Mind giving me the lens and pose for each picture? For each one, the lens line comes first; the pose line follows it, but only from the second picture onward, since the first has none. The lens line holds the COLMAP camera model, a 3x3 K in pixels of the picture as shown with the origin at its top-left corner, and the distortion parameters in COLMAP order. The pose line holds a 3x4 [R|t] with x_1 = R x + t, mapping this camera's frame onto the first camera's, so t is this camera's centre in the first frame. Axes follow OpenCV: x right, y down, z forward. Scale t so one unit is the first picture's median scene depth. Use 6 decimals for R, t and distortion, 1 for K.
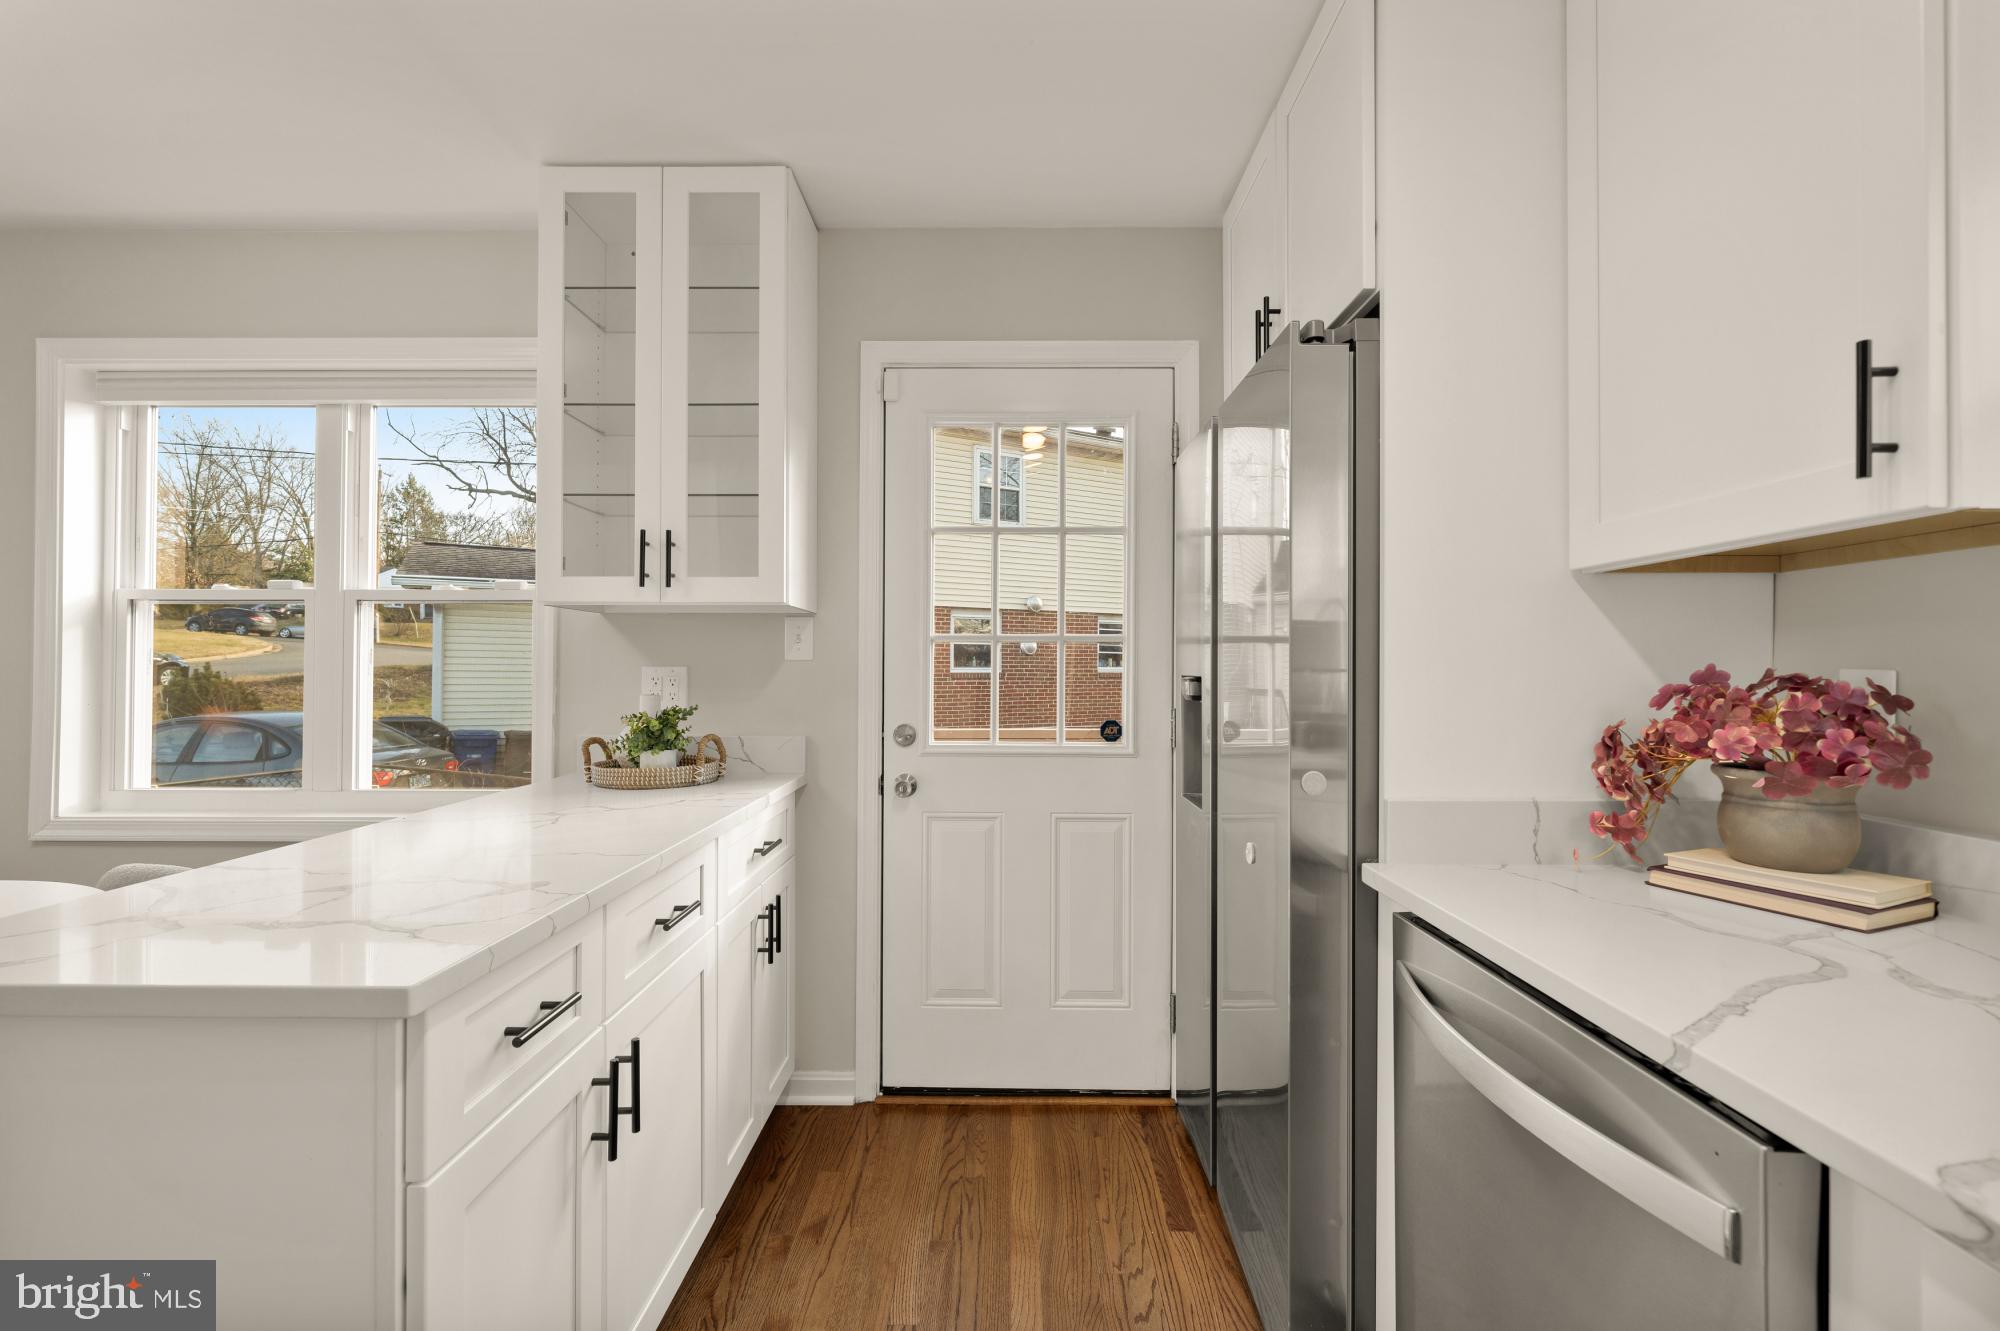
lens RADIAL K [[838.0, 0, 1012.3], [0, 838.0, 663.4], [0, 0, 1]] dist [0.000289, -0.000744]
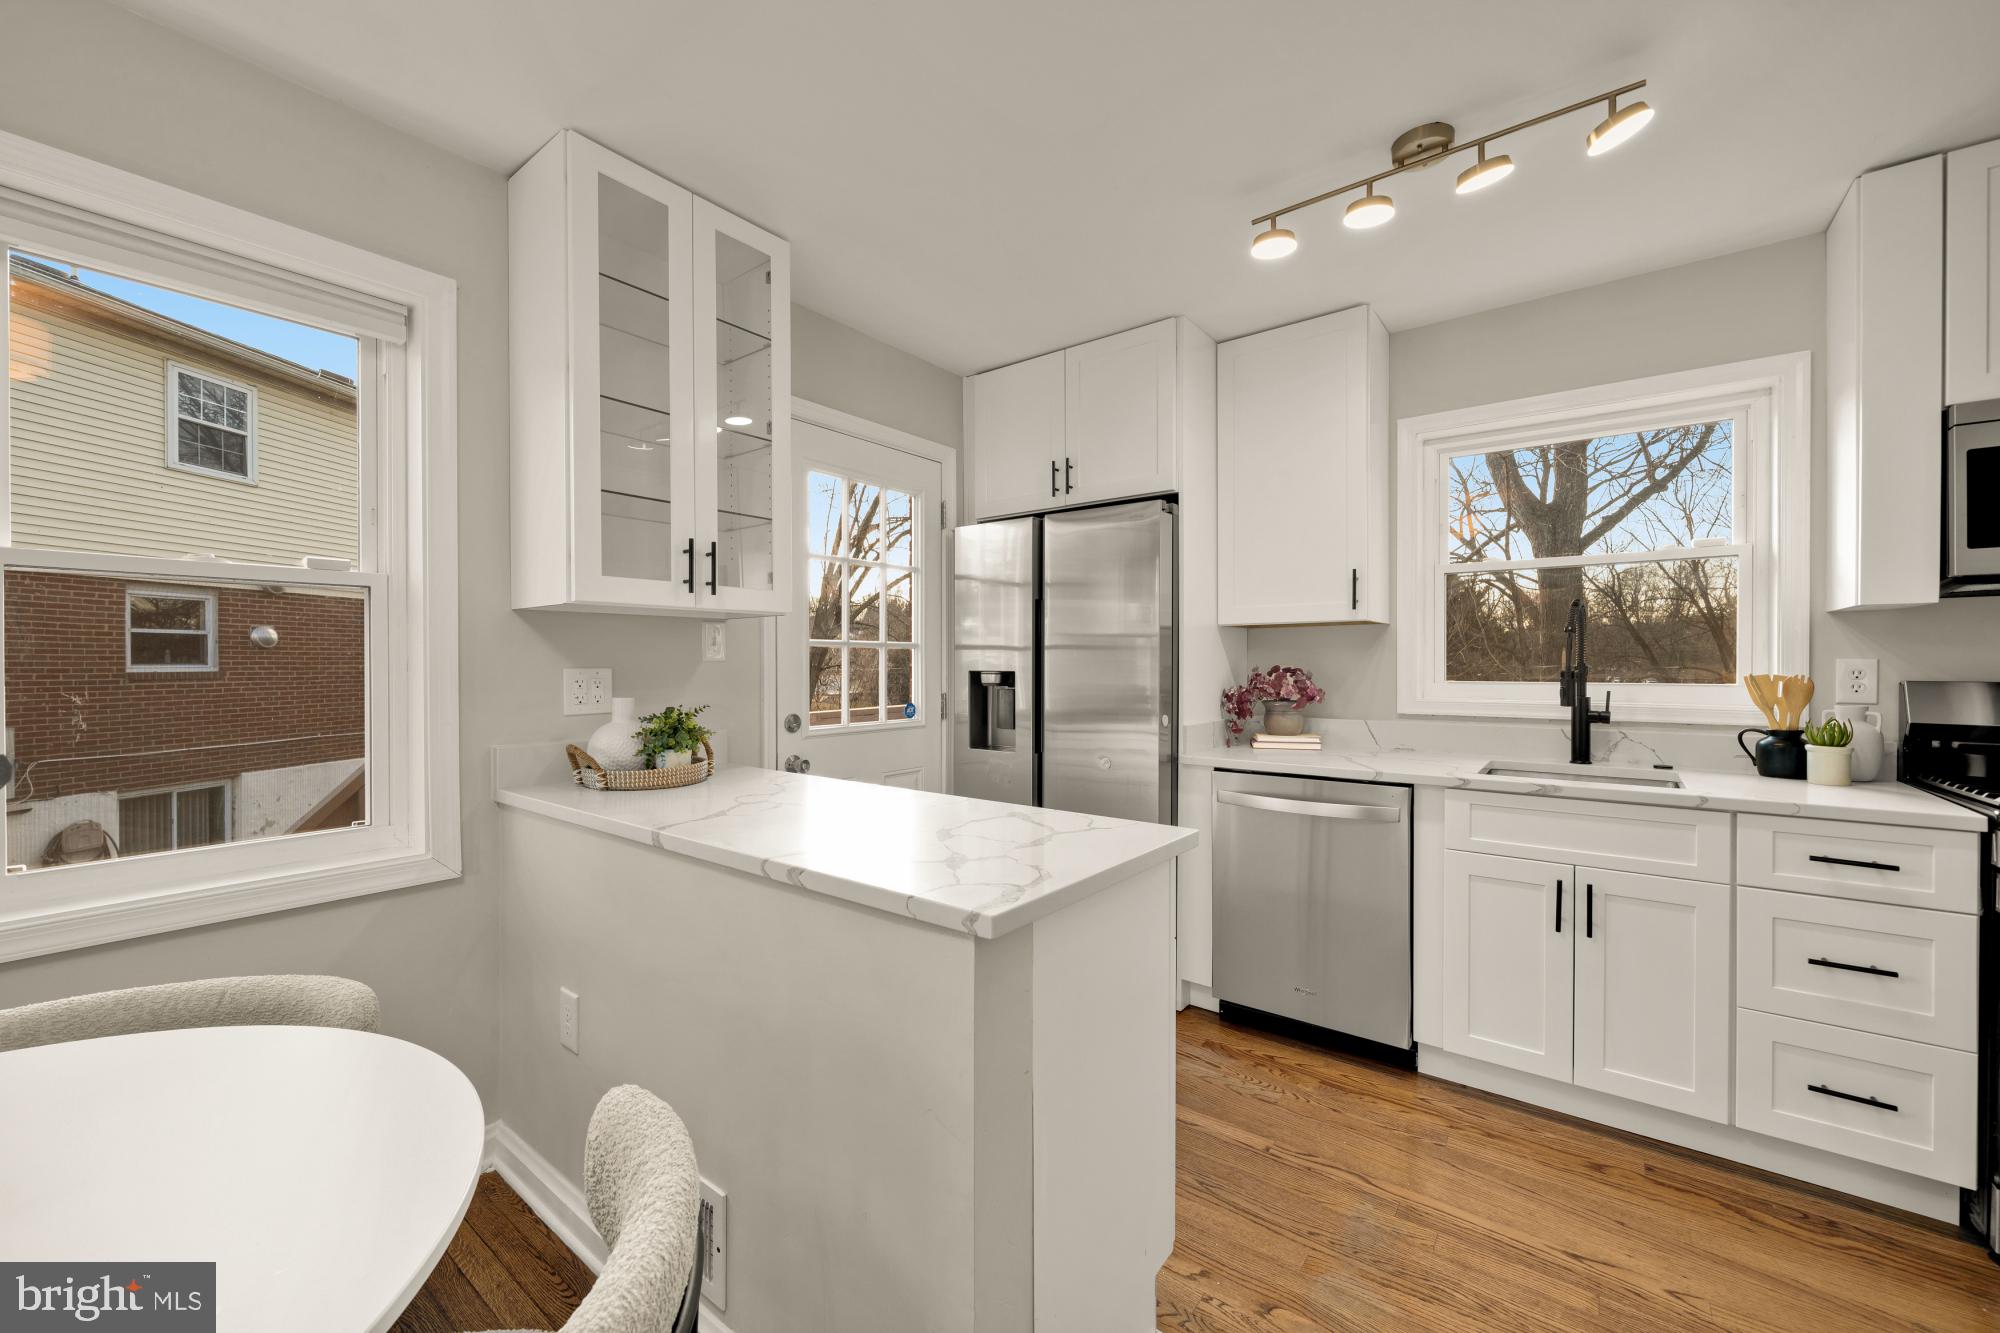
lens RADIAL K [[781.6, 0, 998.1], [0, 781.6, 668.6], [0, 0, 1]] dist [-0.000977, -0.000758]
pose [[0.602947, -0.010008, 0.797719, -1.039721], [-0.000972, 0.999911, 0.013278, -0.010232], [-0.797781, -0.008781, 0.602884, 0.104724]]
